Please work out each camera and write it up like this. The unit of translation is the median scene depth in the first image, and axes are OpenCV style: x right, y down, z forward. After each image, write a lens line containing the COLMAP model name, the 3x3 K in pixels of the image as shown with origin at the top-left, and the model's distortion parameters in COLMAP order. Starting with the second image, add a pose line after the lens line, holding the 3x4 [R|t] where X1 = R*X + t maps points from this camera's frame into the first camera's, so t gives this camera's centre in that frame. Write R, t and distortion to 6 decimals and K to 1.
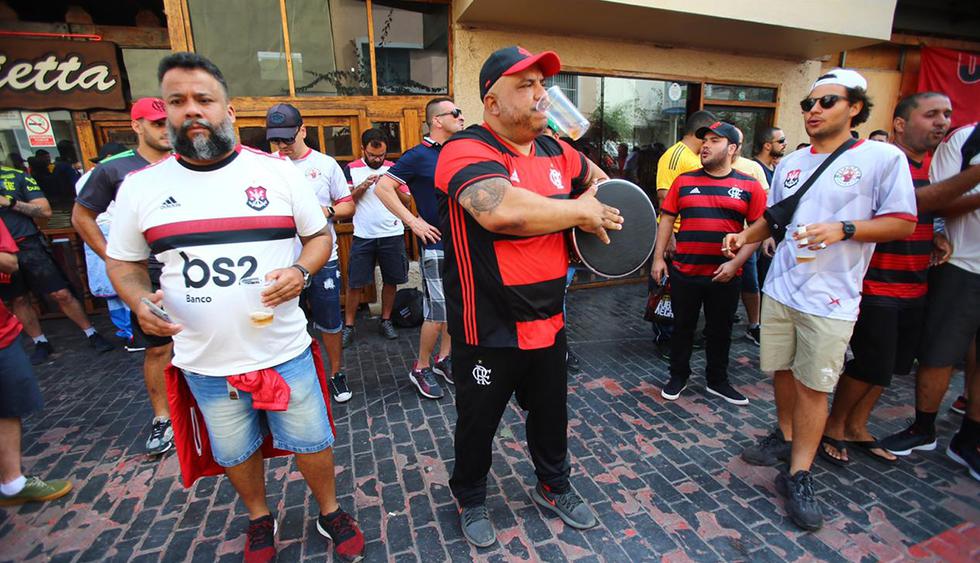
lens RADIAL K [[457.0, 0, 490.0], [0, 457.0, 281.5], [0, 0, 1]] dist [-0.055161, 0.021177]
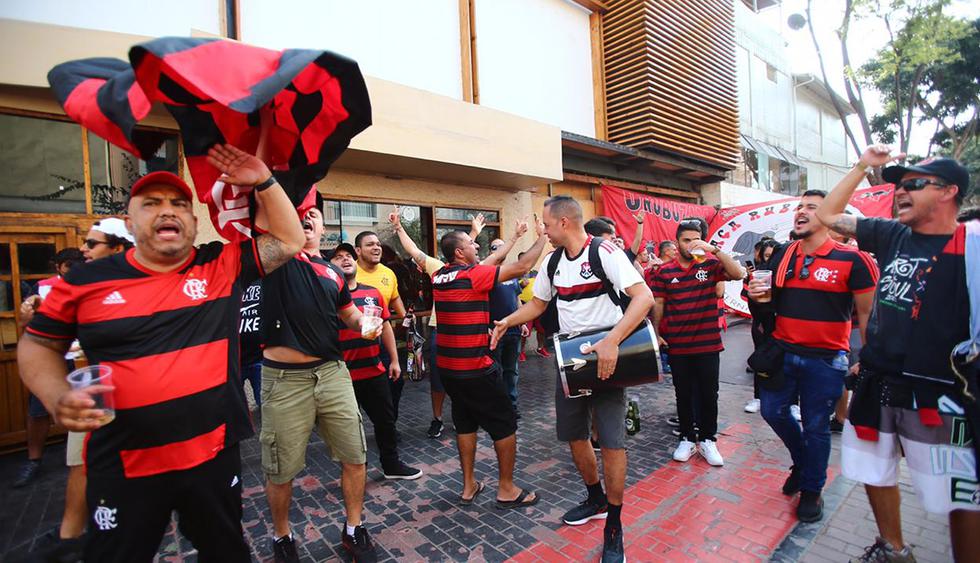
lens RADIAL K [[459.2, 0, 494.1], [0, 459.2, 284.3], [0, 0, 1]] dist [-0.074373, 0.030600]
pose [[0.930937, -0.025506, 0.364288, 0.220658], [0.103701, 0.974956, -0.196743, 0.020760], [-0.350146, 0.220933, 0.910267, -0.157973]]
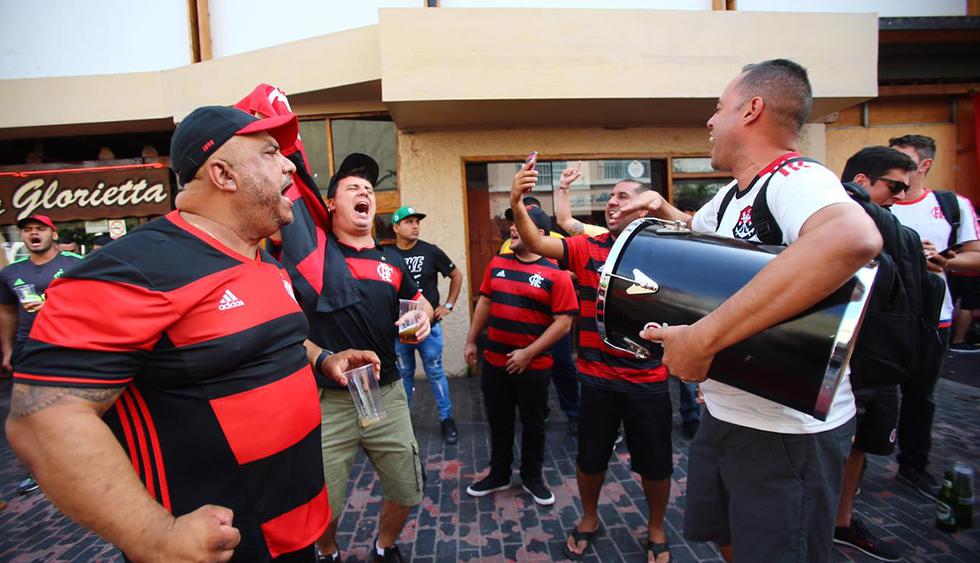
lens RADIAL K [[459.2, 0, 494.1], [0, 459.2, 284.3], [0, 0, 1]] dist [-0.074373, 0.030600]
pose [[0.965137, -0.004769, -0.261703, 0.459815], [-0.034468, 0.988812, -0.145132, -0.022511], [0.259467, 0.149093, 0.954174, 0.011773]]
